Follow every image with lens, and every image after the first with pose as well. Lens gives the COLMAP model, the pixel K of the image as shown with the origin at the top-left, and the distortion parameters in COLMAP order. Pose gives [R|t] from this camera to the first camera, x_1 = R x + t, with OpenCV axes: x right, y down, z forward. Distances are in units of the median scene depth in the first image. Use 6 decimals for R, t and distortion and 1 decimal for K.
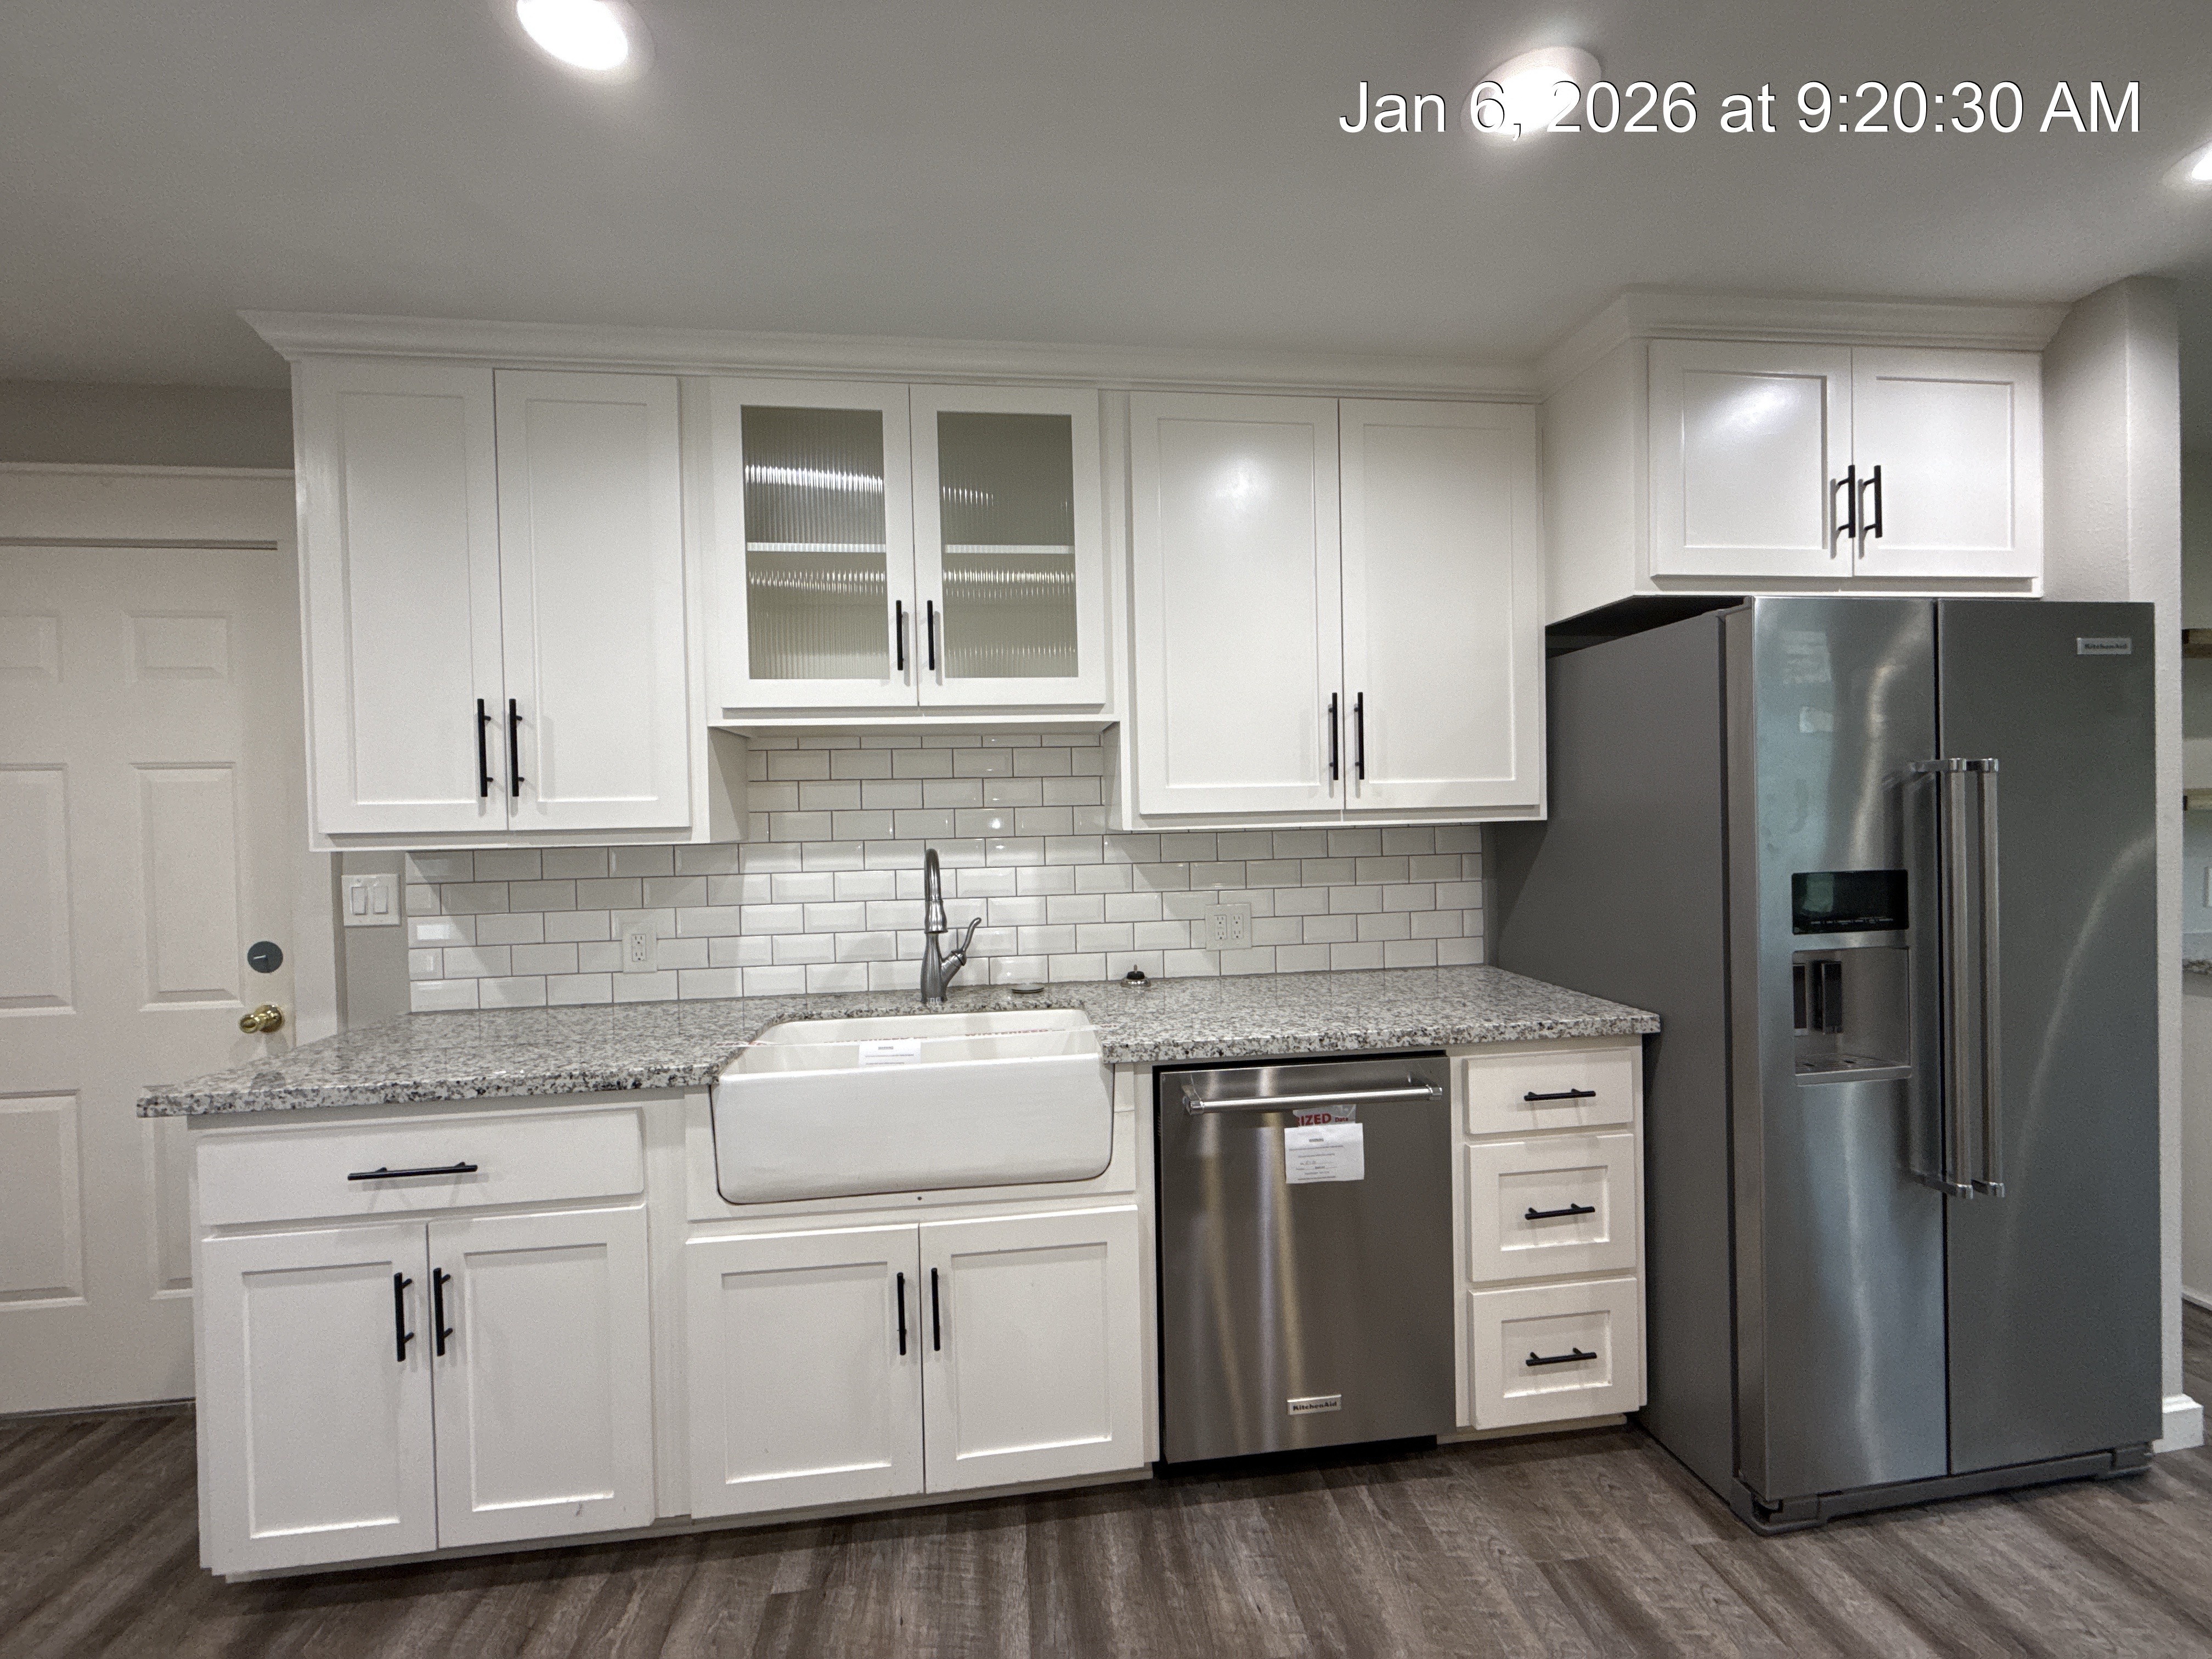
lens RADIAL K [[879.3, 0, 1106.0], [0, 879.3, 829.5], [0, 0, 1]] dist [0.002111, -0.000481]
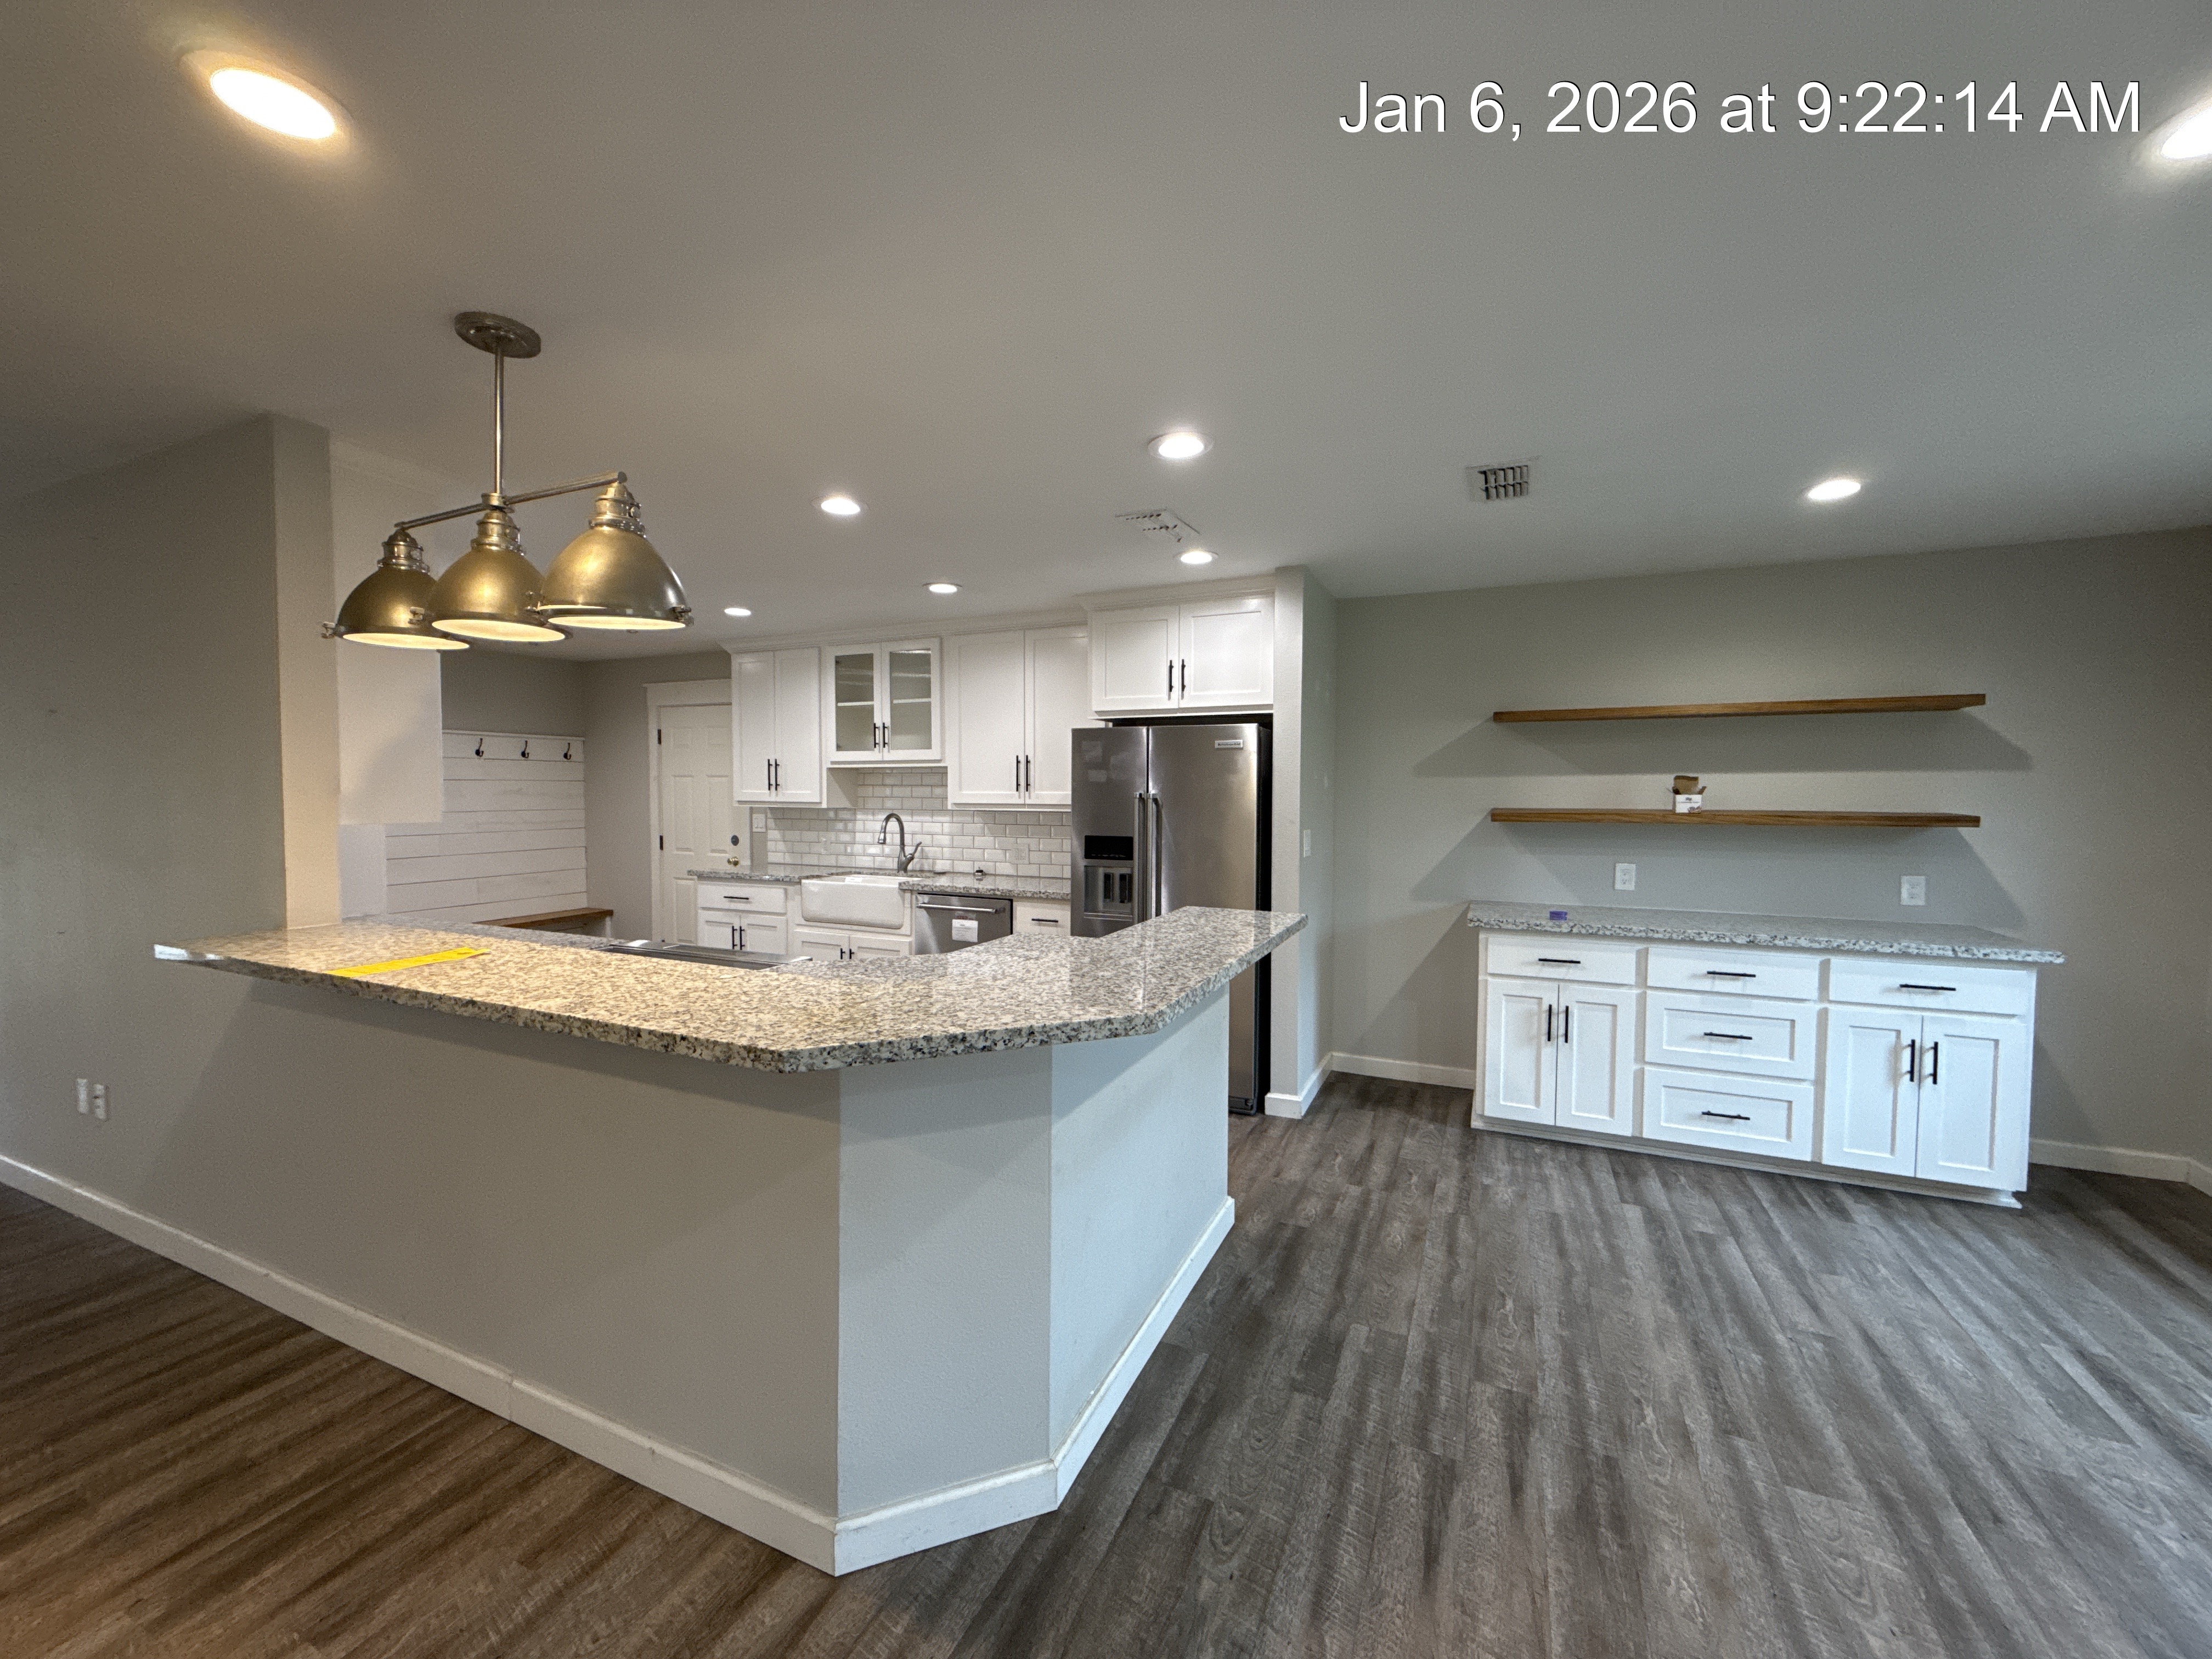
lens RADIAL K [[879.3, 0, 1106.0], [0, 879.3, 829.5], [0, 0, 1]] dist [0.002111, -0.000481]
pose [[0.854142, 0.048891, -0.517737, 1.757635], [-0.031788, 0.998618, 0.041859, -0.061888], [0.519067, -0.019296, 0.854515, -0.950768]]
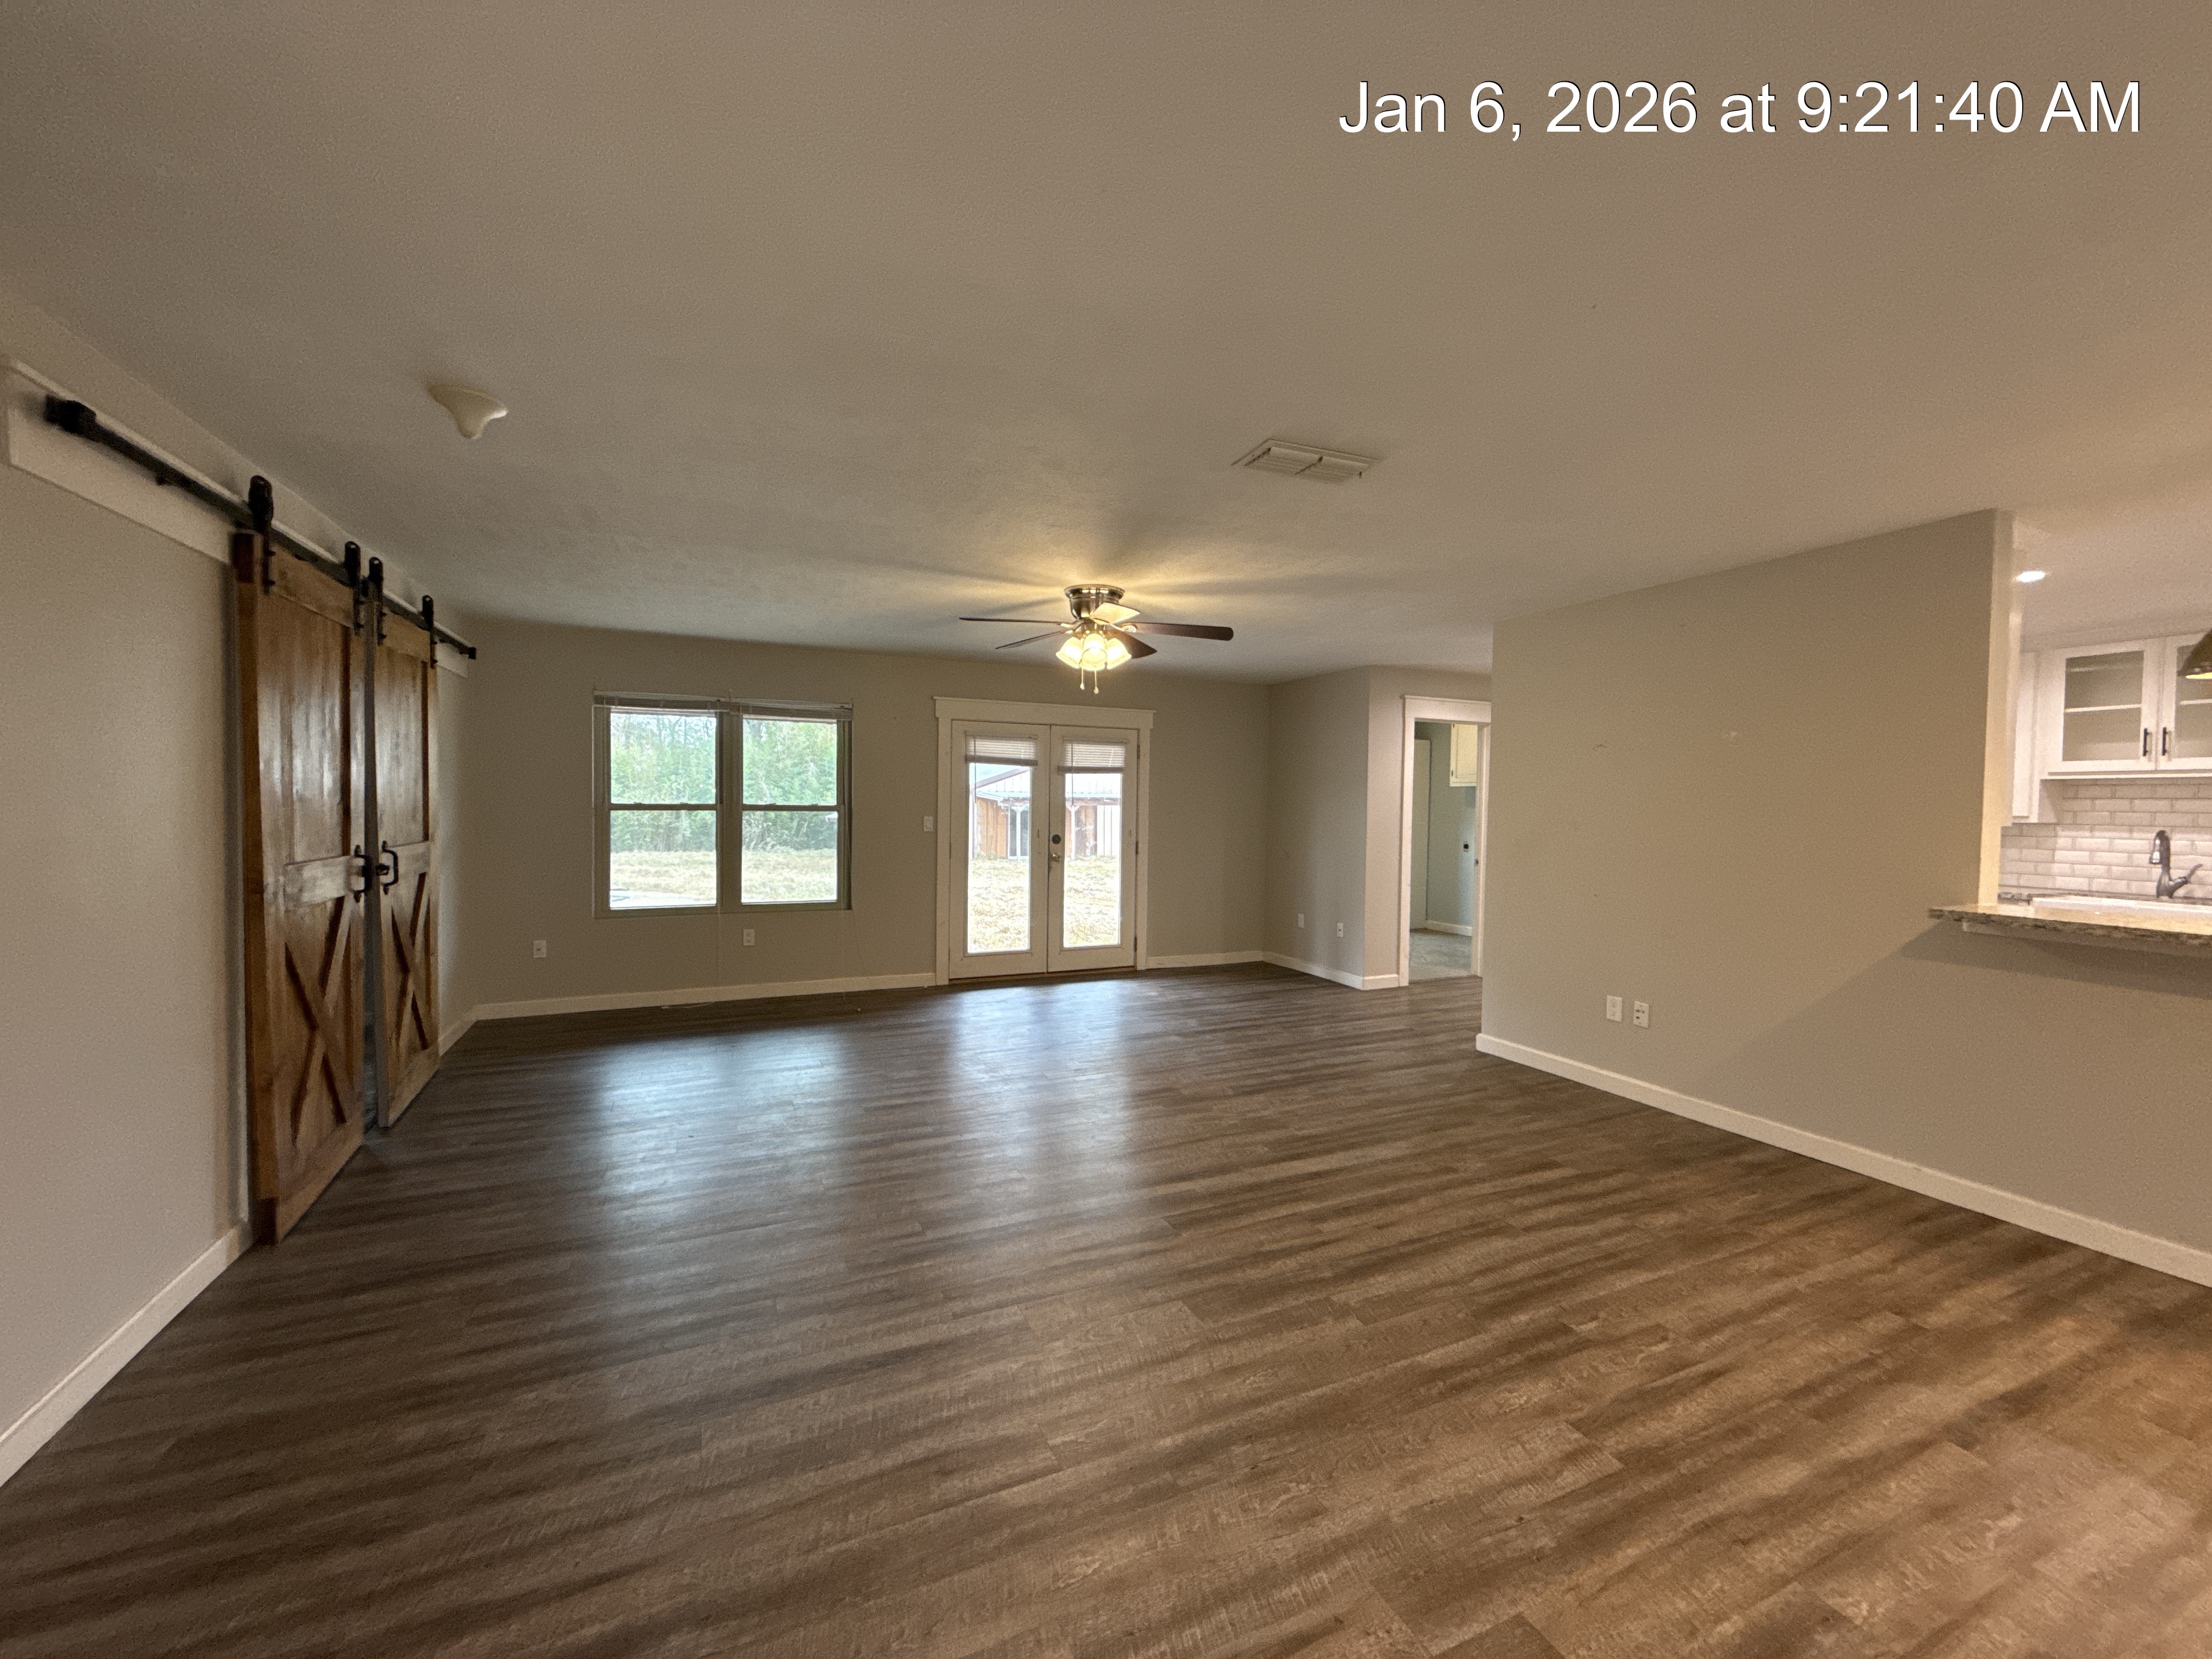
lens RADIAL K [[879.3, 0, 1106.0], [0, 879.3, 829.5], [0, 0, 1]] dist [0.002111, -0.000481]
pose [[0.295792, 0.057671, -0.953510, 1.220235], [-0.032312, 0.998209, 0.050351, -0.006684], [0.954706, 0.015916, 0.297126, -2.408025]]
